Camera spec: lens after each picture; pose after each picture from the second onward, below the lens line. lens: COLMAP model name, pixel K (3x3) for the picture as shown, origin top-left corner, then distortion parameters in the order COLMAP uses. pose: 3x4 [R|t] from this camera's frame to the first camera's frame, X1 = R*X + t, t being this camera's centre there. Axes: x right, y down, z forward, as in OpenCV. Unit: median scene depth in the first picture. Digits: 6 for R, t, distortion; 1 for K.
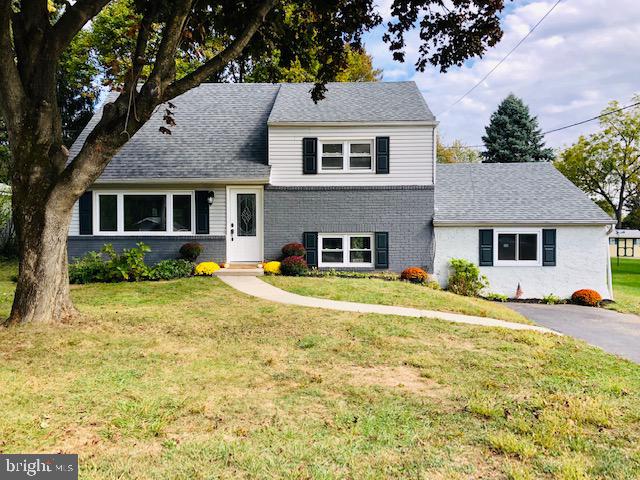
lens RADIAL K [[519.4, 0, 320.0], [0, 519.4, 240.0], [0, 0, 1]] dist [0.173558, -0.357226]
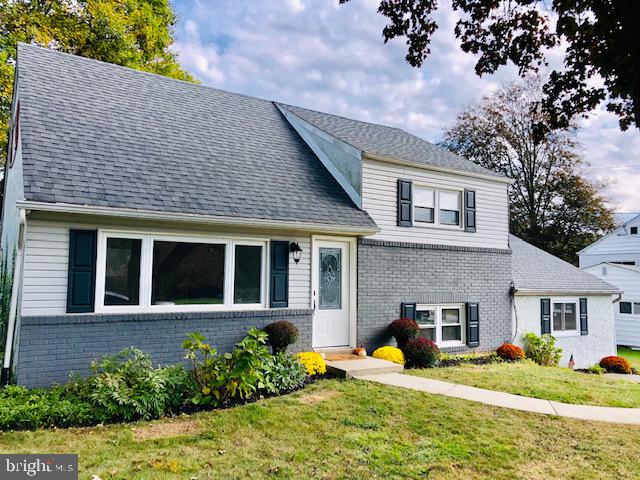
lens RADIAL K [[525.0, 0, 317.8], [0, 525.0, 237.0], [0, 0, 1]] dist [0.033131, 0.000911]
pose [[0.816208, 0.059621, 0.574674, -0.564664], [-0.007195, 0.995633, -0.093076, -0.038259], [-0.577713, 0.071835, 0.813073, 0.446013]]
